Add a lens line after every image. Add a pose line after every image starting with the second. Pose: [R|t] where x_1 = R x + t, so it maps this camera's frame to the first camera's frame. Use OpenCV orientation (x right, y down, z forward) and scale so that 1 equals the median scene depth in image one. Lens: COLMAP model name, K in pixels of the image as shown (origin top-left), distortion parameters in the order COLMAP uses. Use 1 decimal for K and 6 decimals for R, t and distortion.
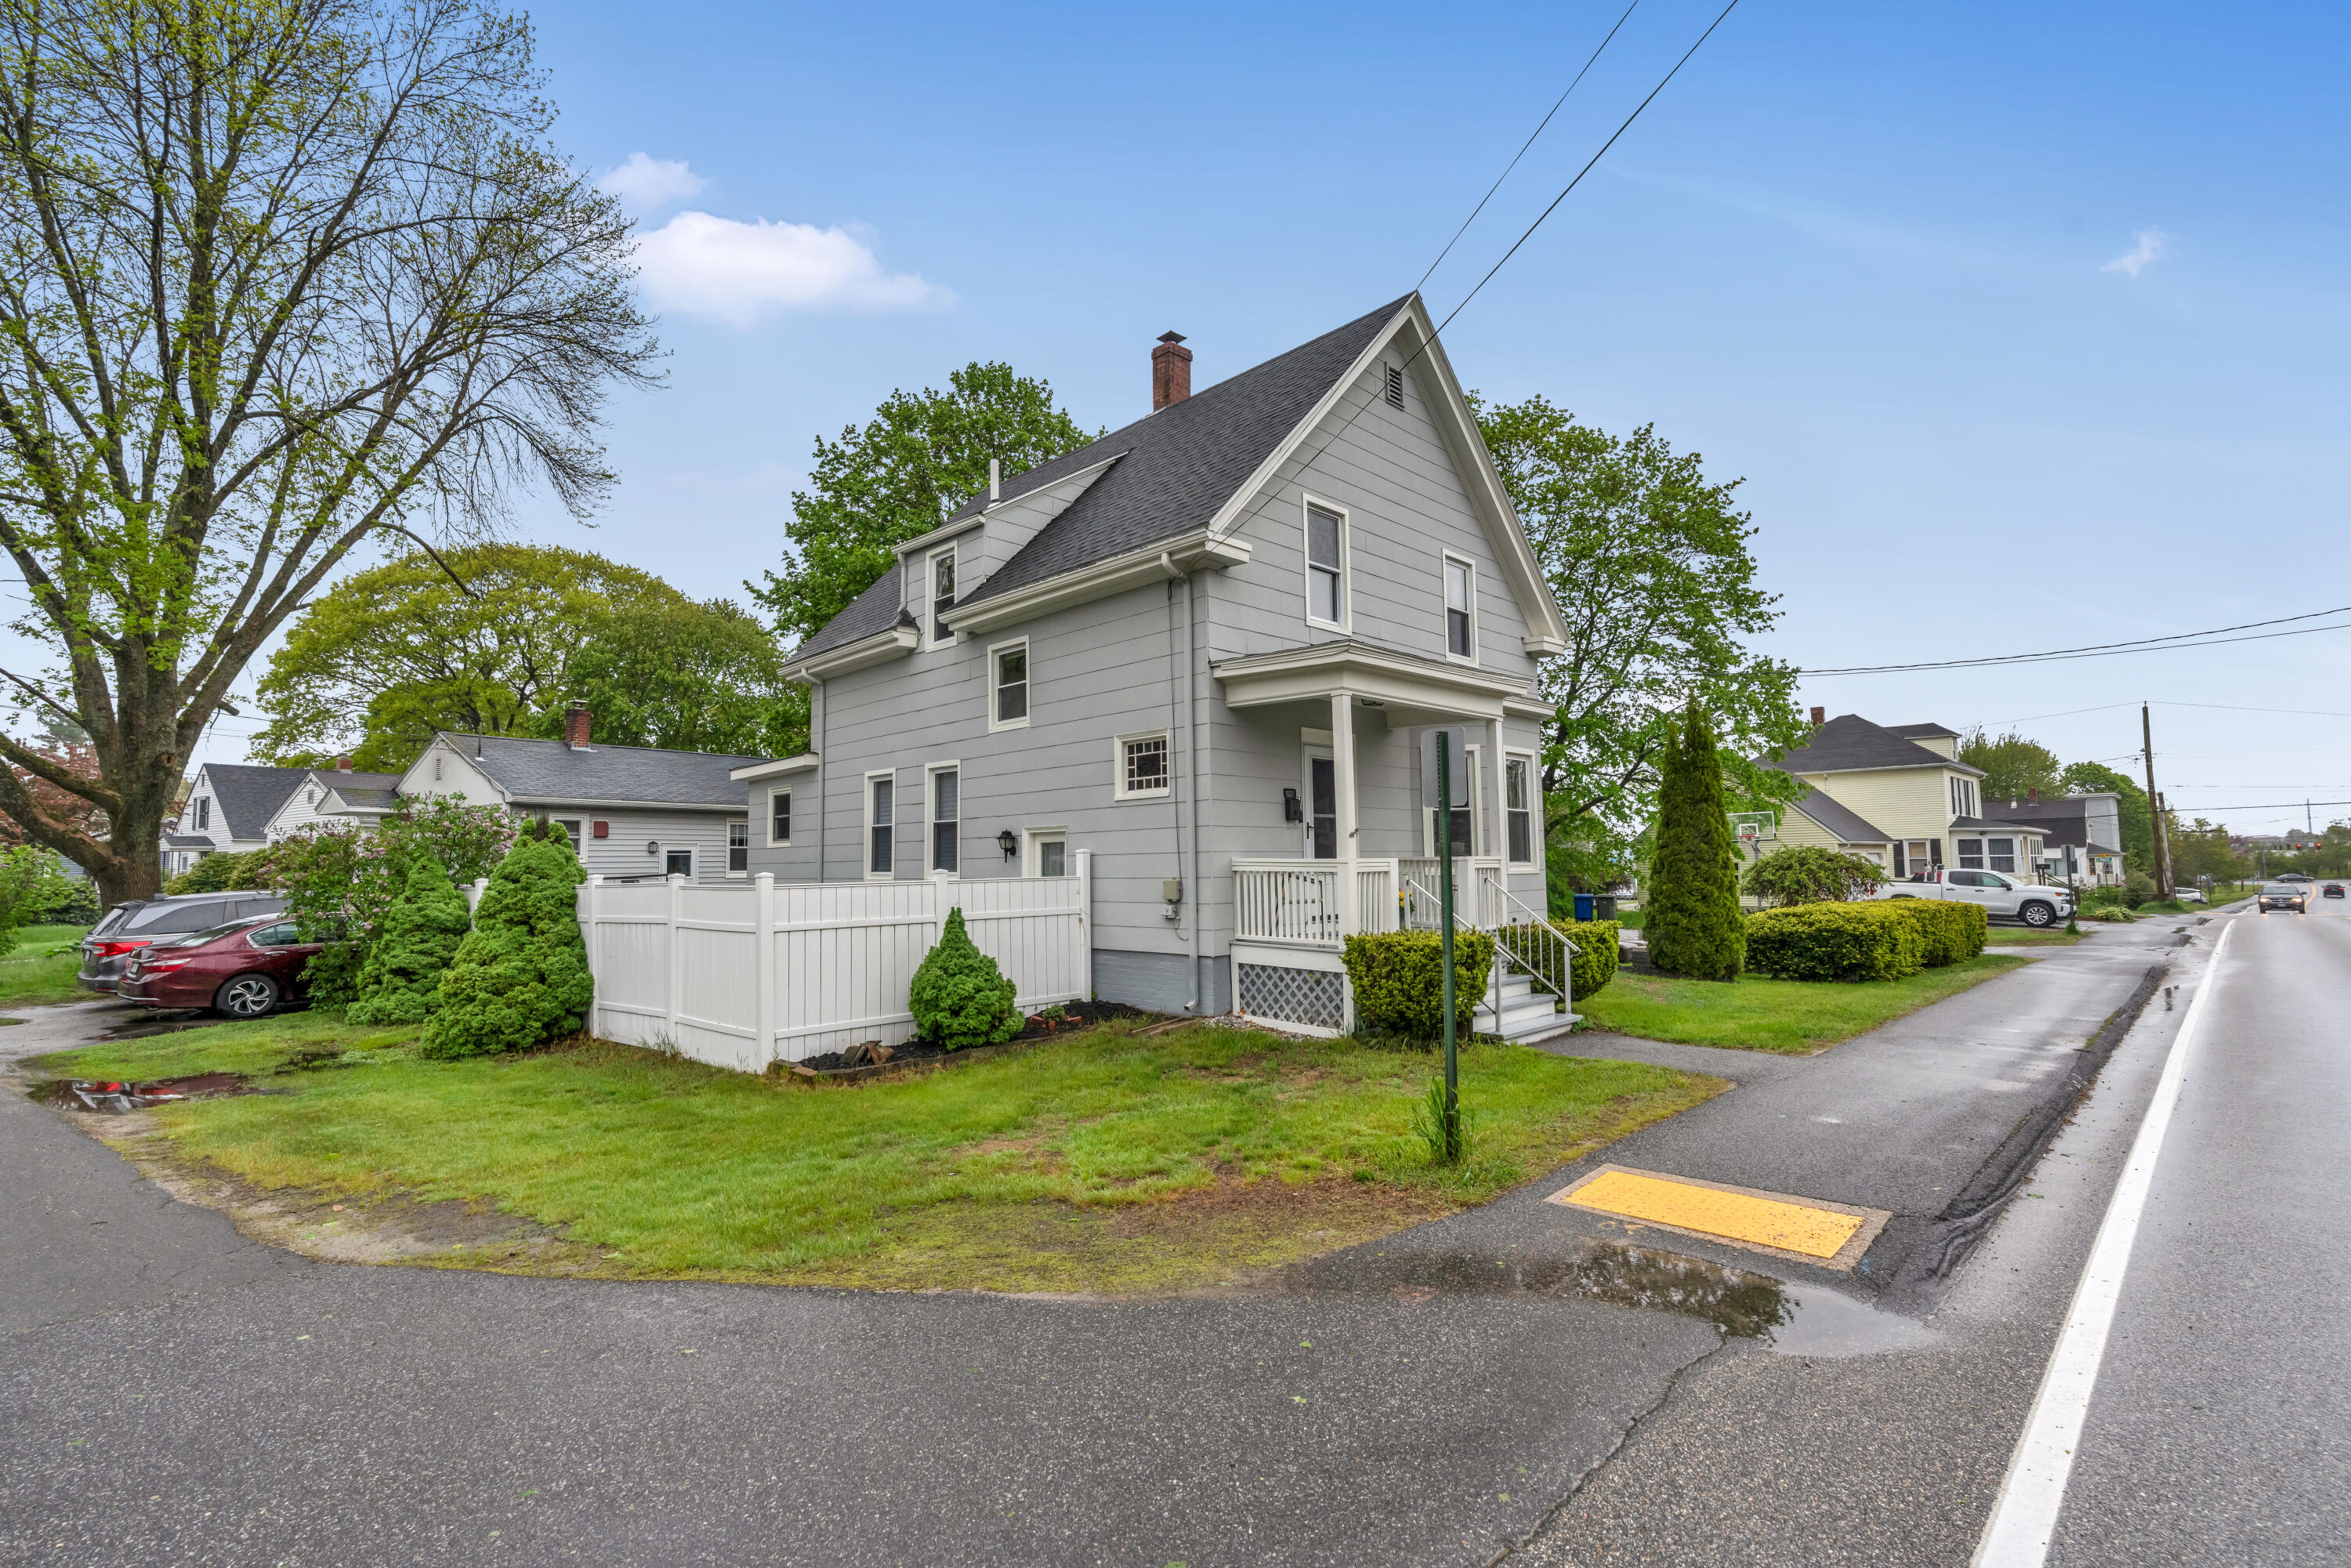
lens RADIAL K [[1075.3, 0, 1175.5], [0, 1075.3, 784.0], [0, 0, 1]] dist [-0.003374, 0.000805]
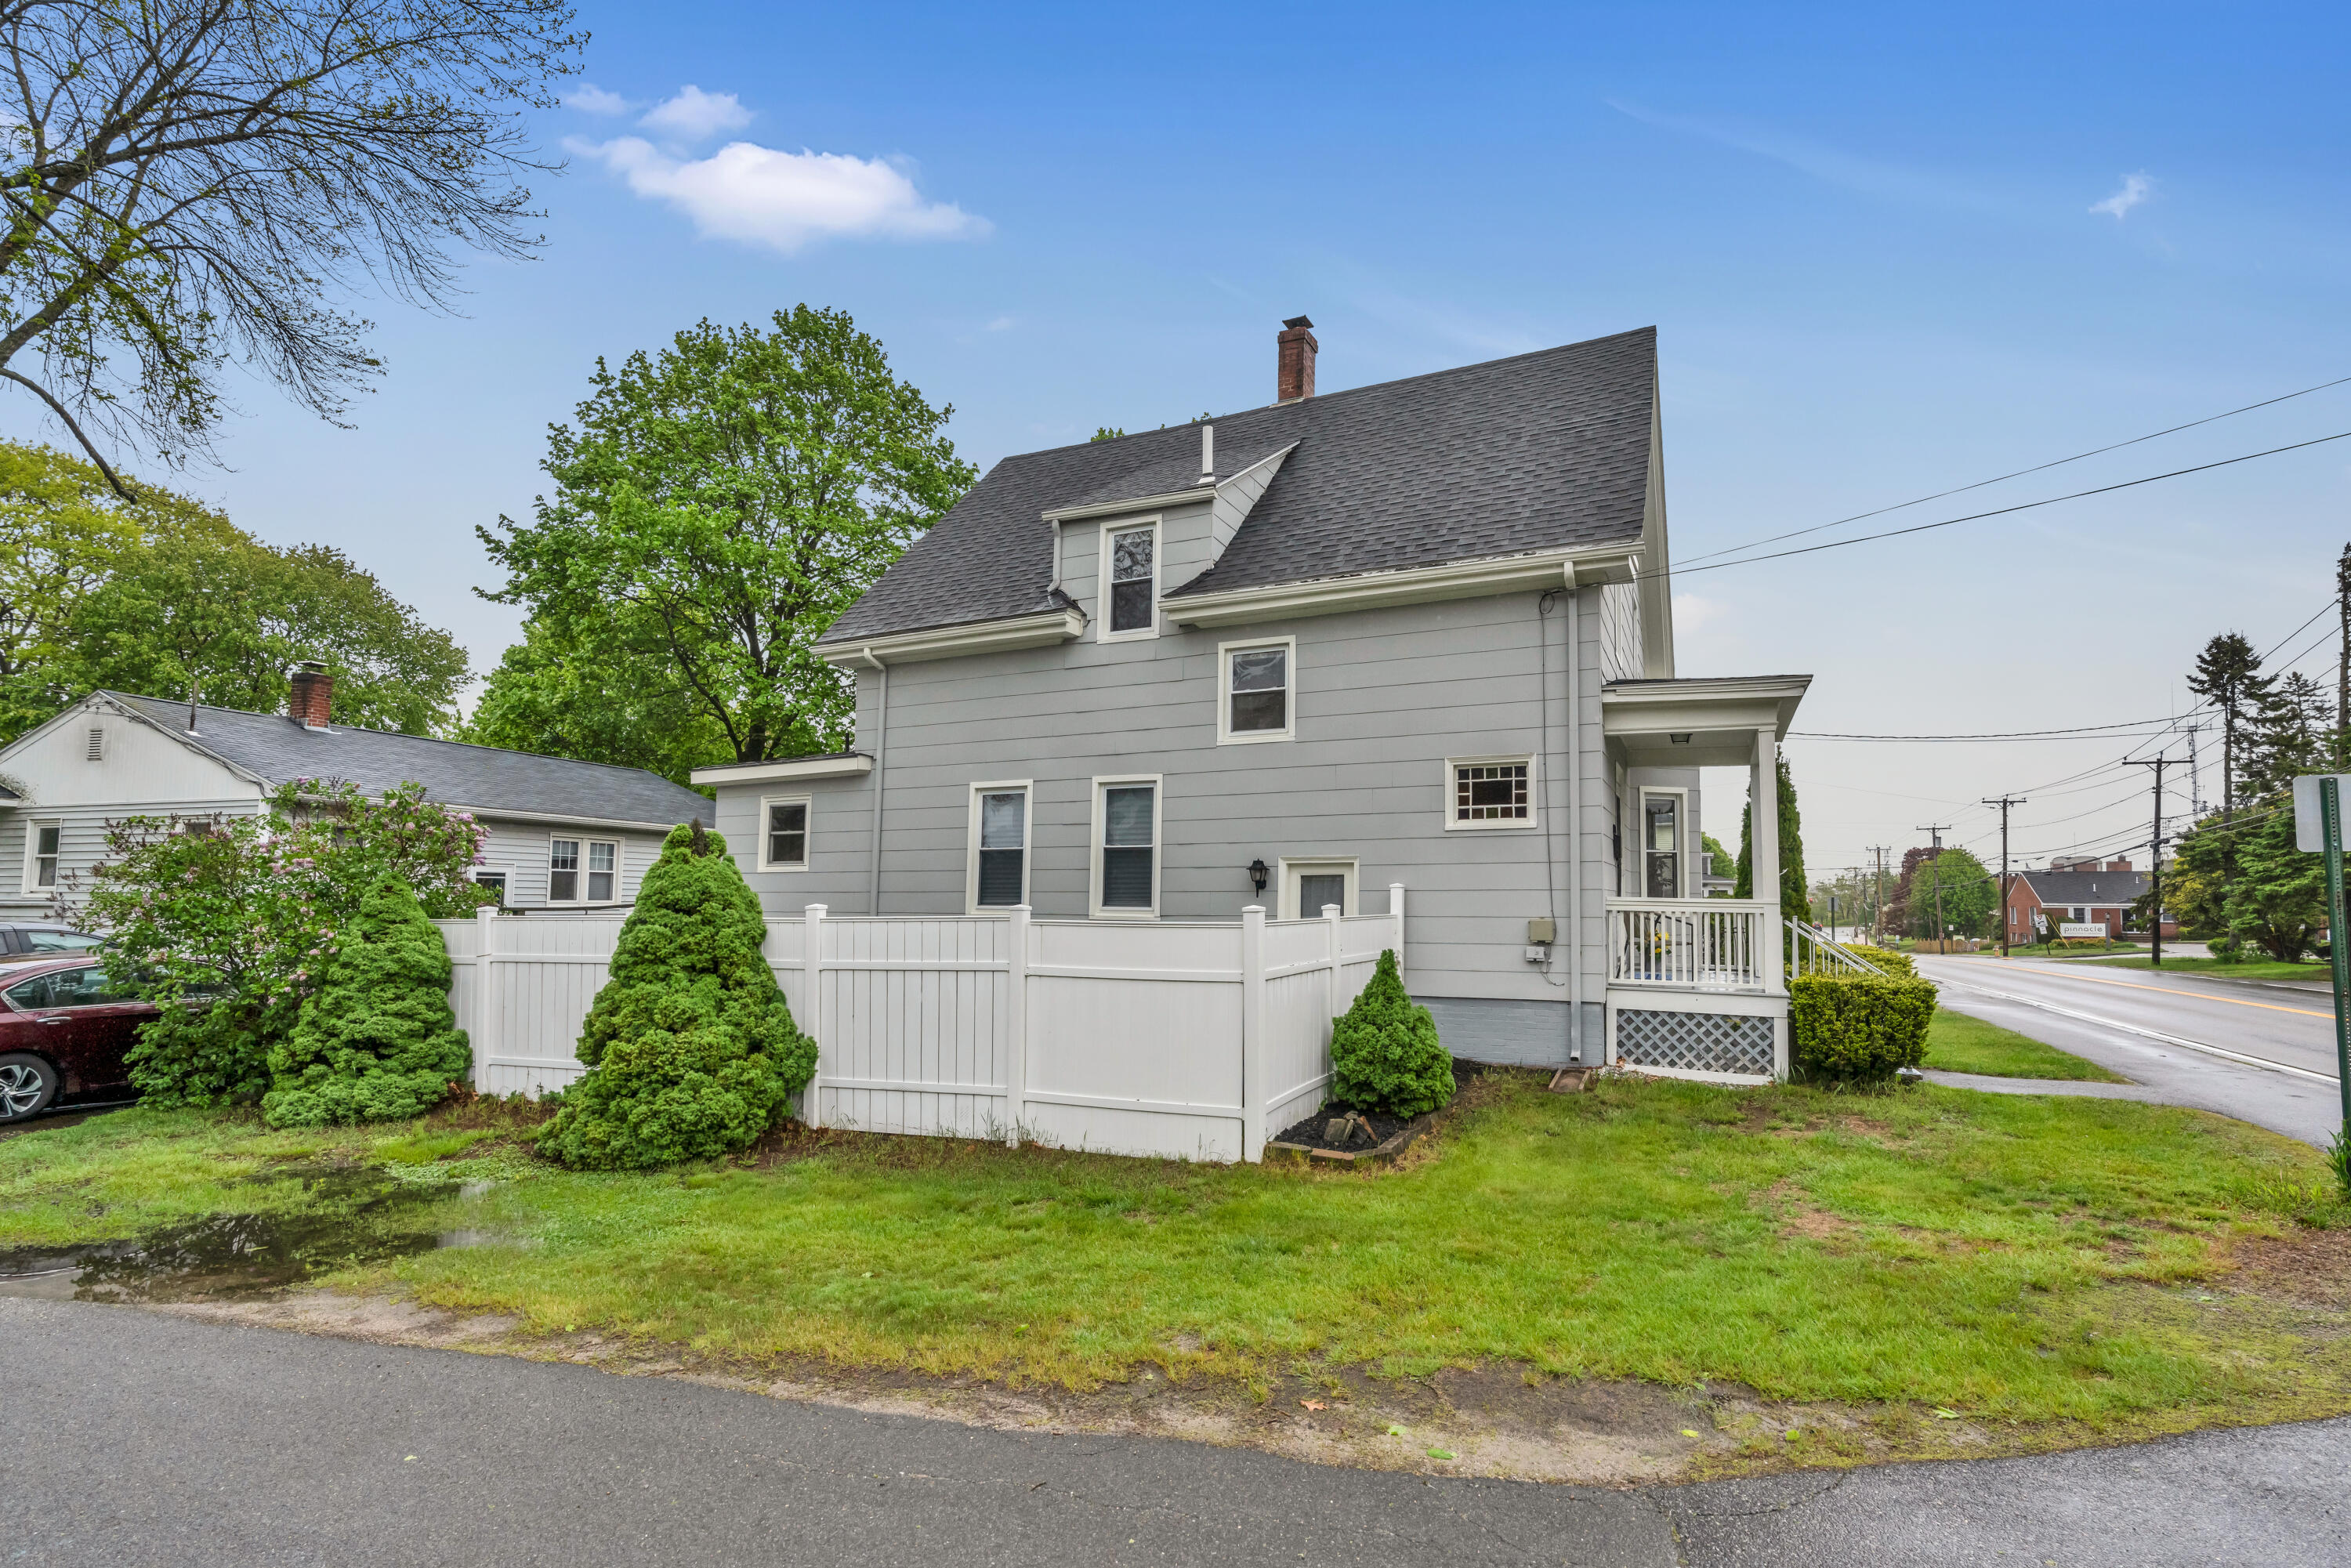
lens RADIAL K [[1114.7, 0, 1169.4], [0, 1114.7, 828.2], [0, 0, 1]] dist [-0.009315, 0.000955]
pose [[0.936507, 0.038429, 0.348537, -0.526293], [-0.040985, 0.999160, -0.000042, 0.020537], [-0.348246, -0.014245, 0.937295, 0.186186]]
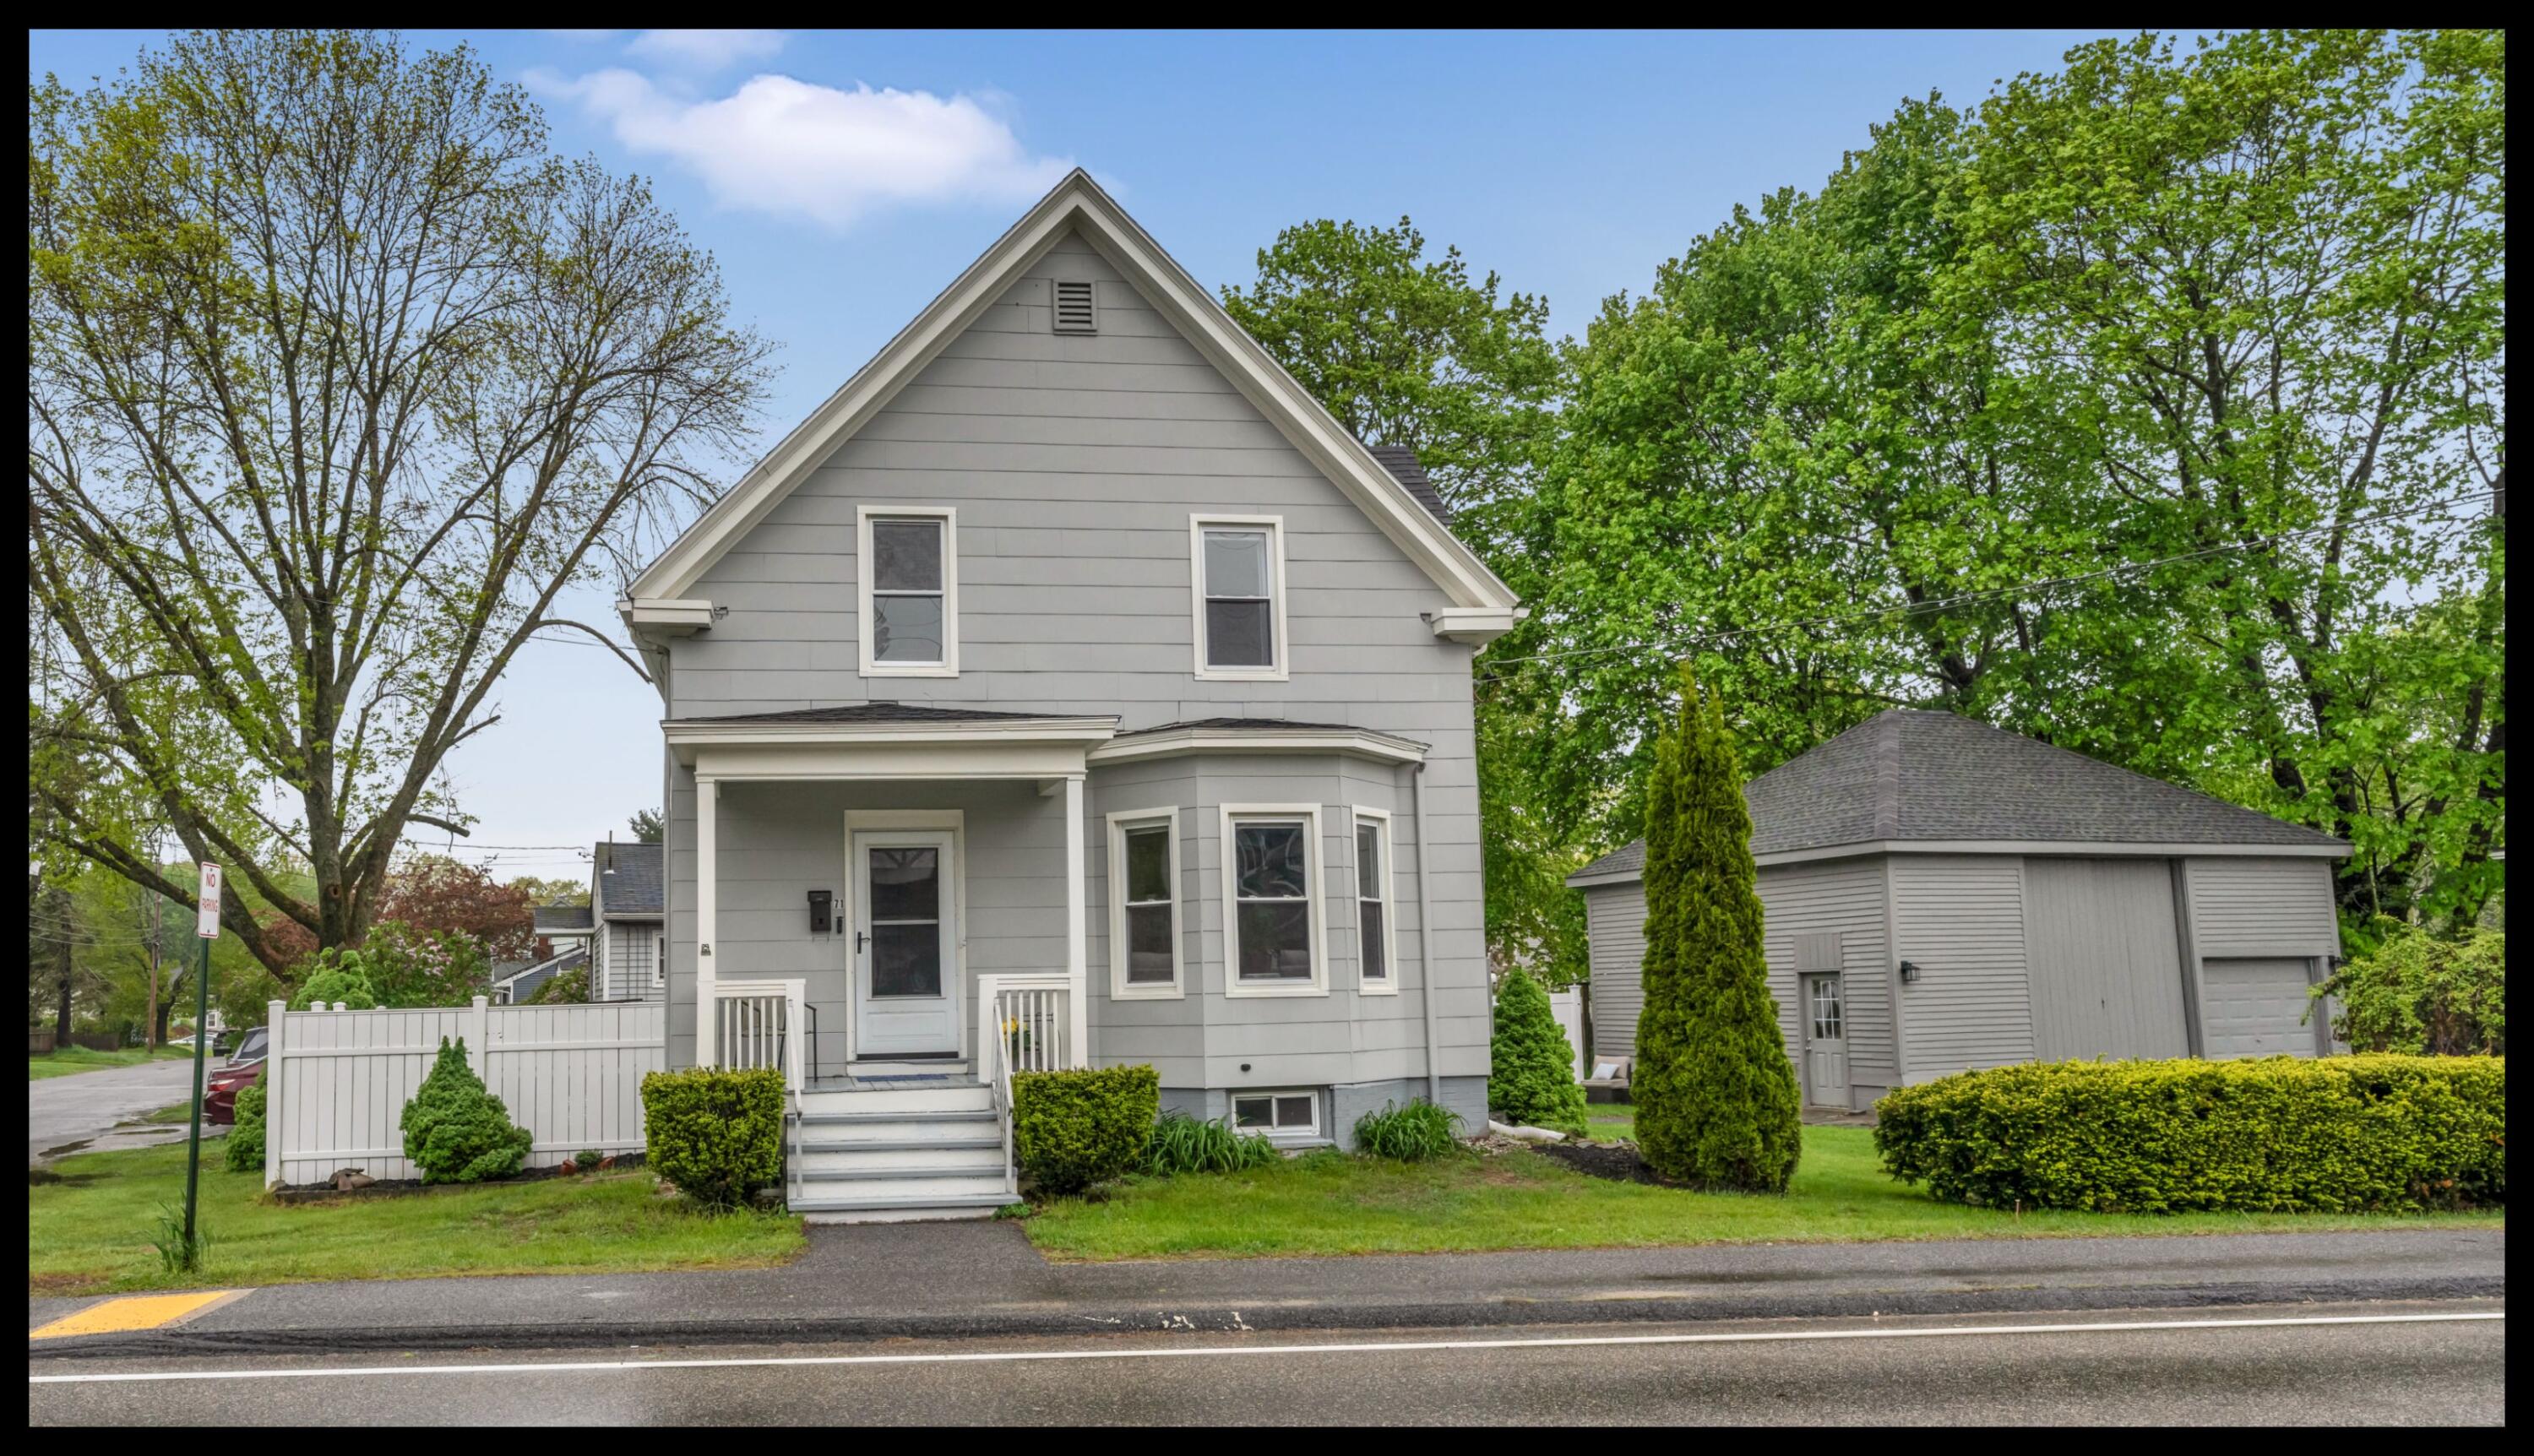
lens RADIAL K [[2015.1, 0, 1266.4], [0, 2015.1, 789.4], [0, 0, 1]] dist [-0.003220, -0.001872]
pose [[0.787695, -0.070605, -0.612007, 1.362516], [0.054223, 0.997501, -0.045290, 0.015016], [0.613675, 0.002490, 0.789555, 0.046727]]
